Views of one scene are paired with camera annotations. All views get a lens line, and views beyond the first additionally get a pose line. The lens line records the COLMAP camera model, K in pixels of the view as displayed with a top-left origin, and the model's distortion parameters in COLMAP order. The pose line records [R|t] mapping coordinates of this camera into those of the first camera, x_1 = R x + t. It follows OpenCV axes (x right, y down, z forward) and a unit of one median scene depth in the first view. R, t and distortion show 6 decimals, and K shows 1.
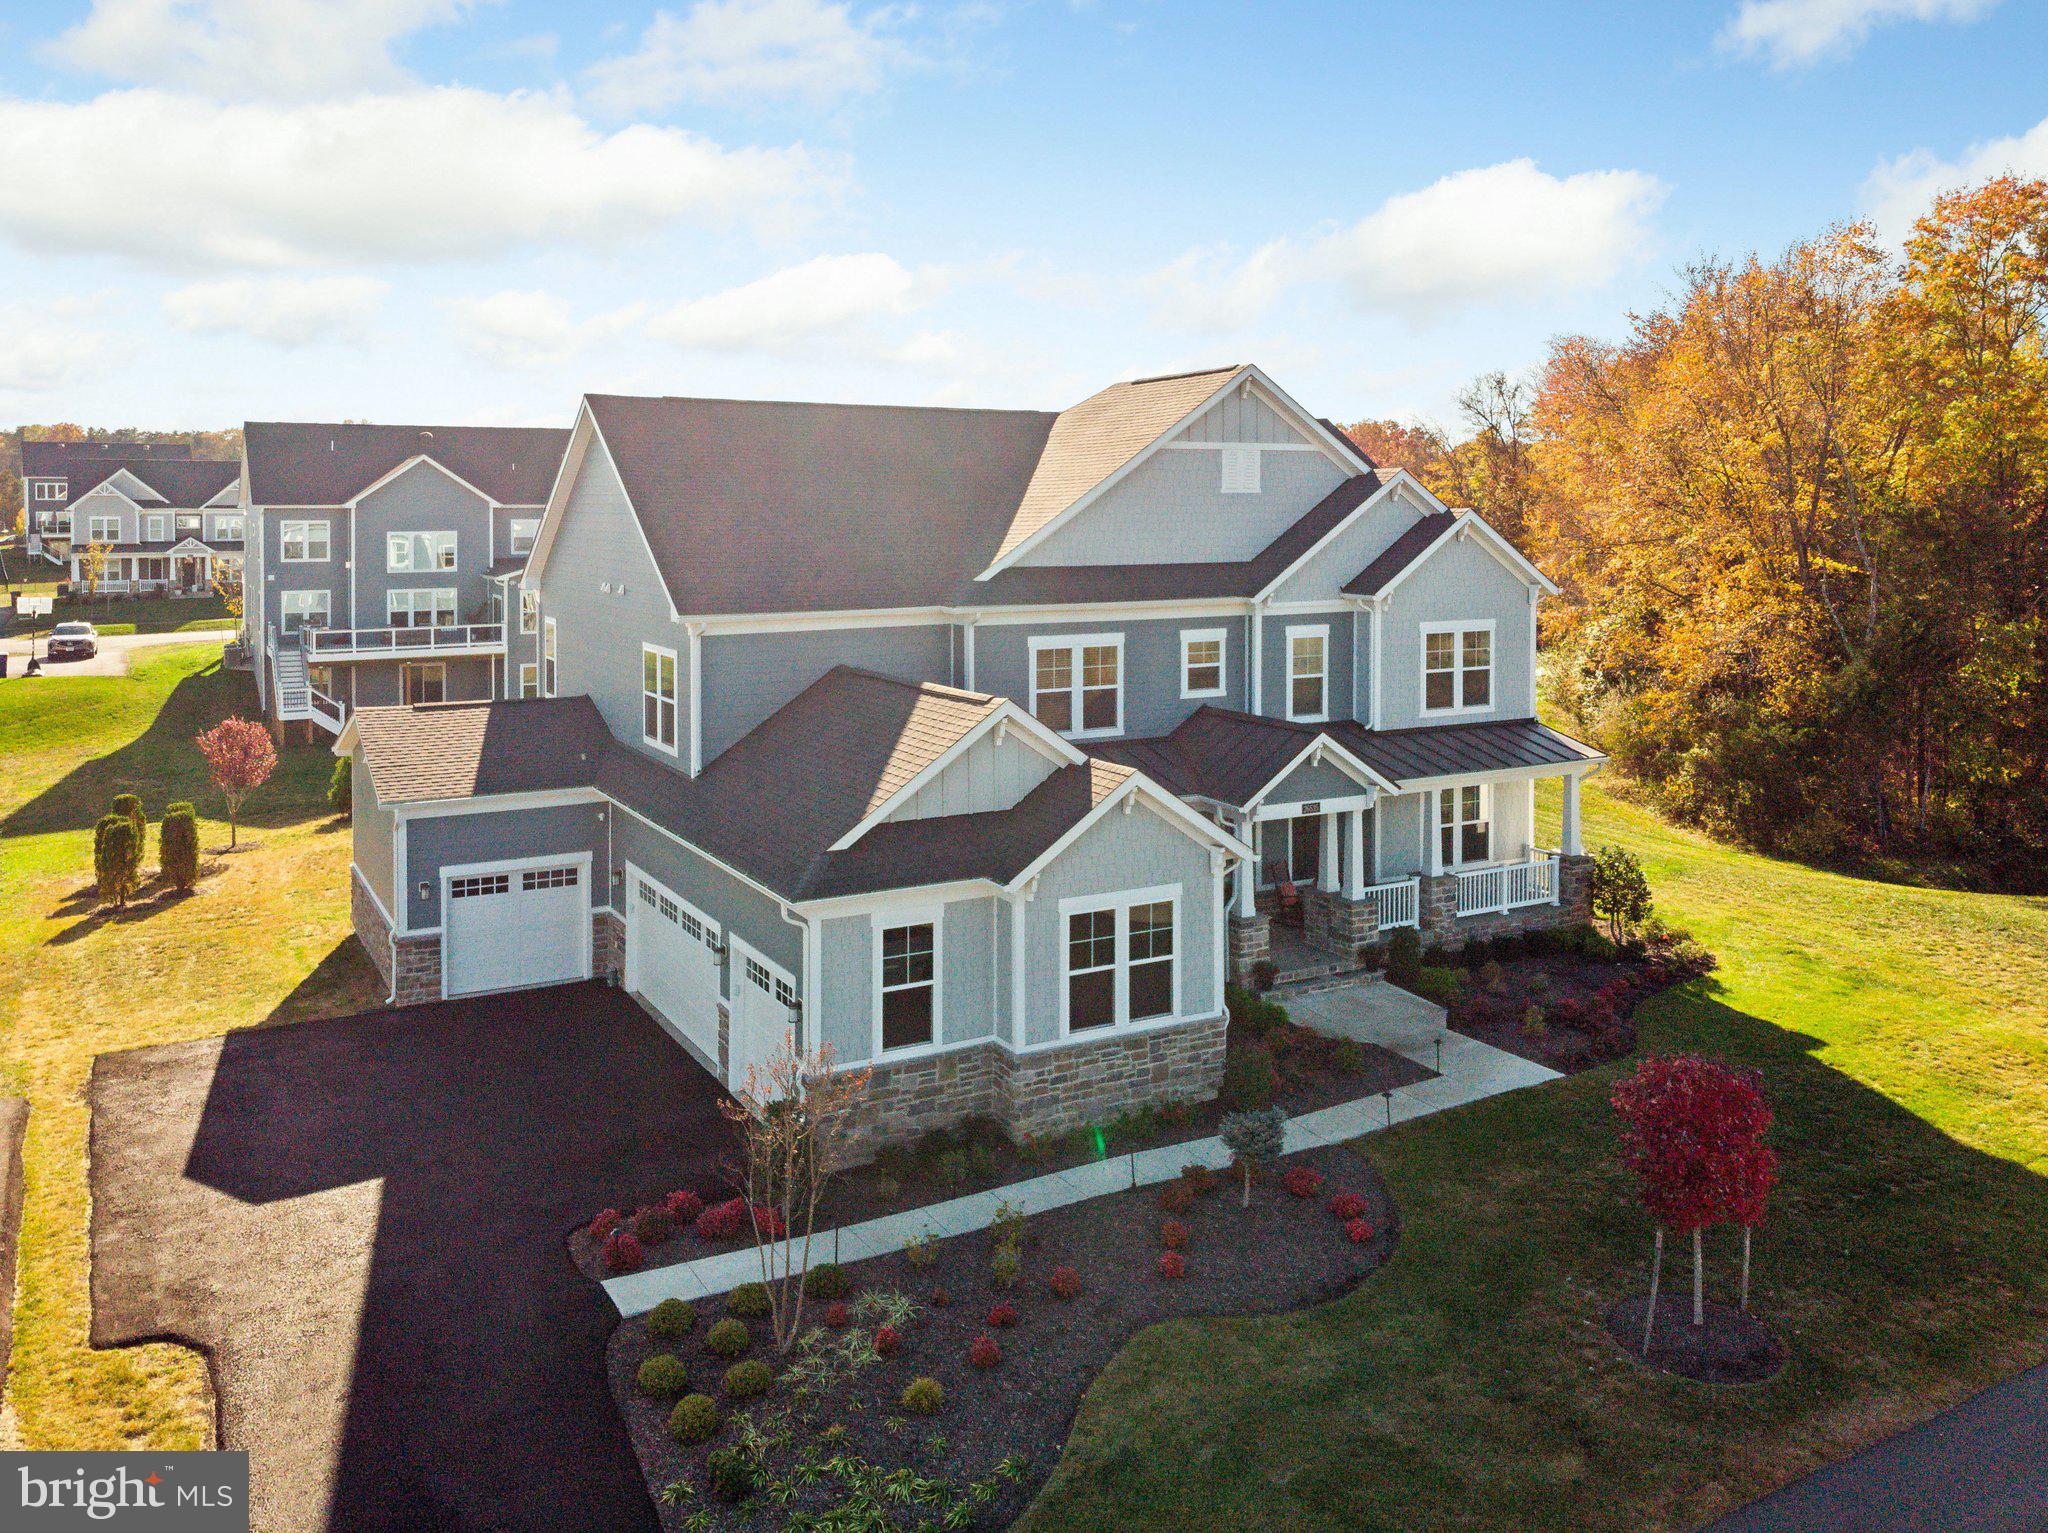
lens RADIAL K [[1508.3, 0, 1036.0], [0, 1508.3, 769.8], [0, 0, 1]] dist [0.094349, -0.214007]
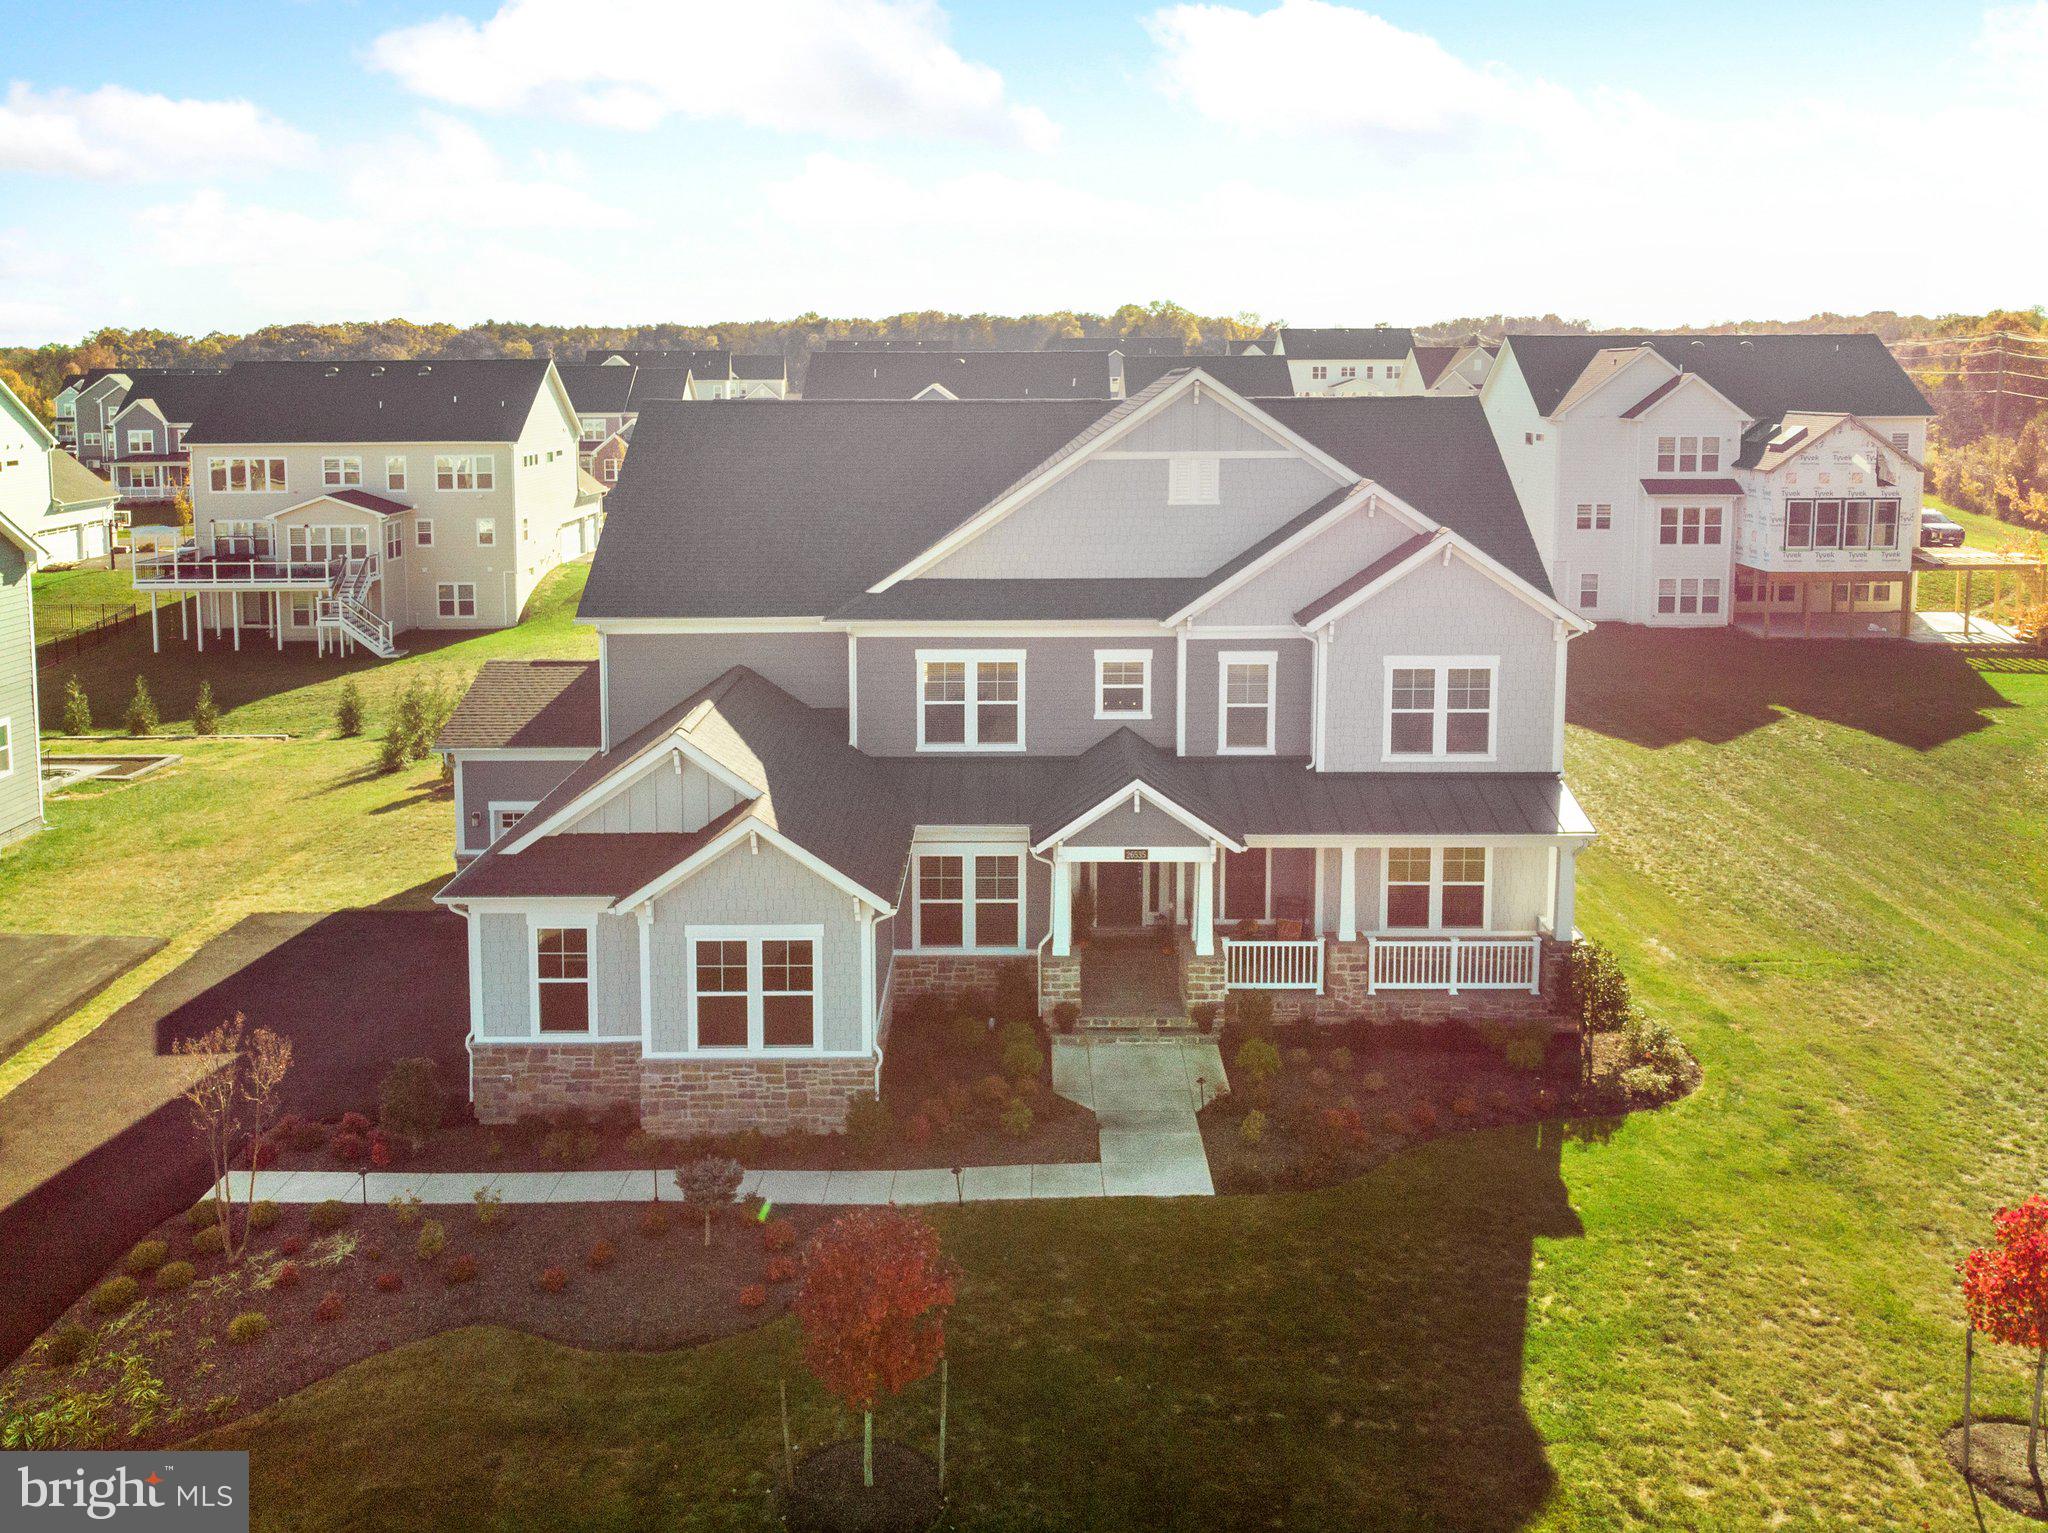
lens RADIAL K [[1508.3, 0, 1036.0], [0, 1508.3, 769.8], [0, 0, 1]] dist [0.094349, -0.214007]
pose [[0.878696, 0.114218, -0.463516, 0.685254], [-0.078011, 0.992259, 0.096623, -0.140145], [0.470965, -0.048743, 0.880805, 0.163366]]
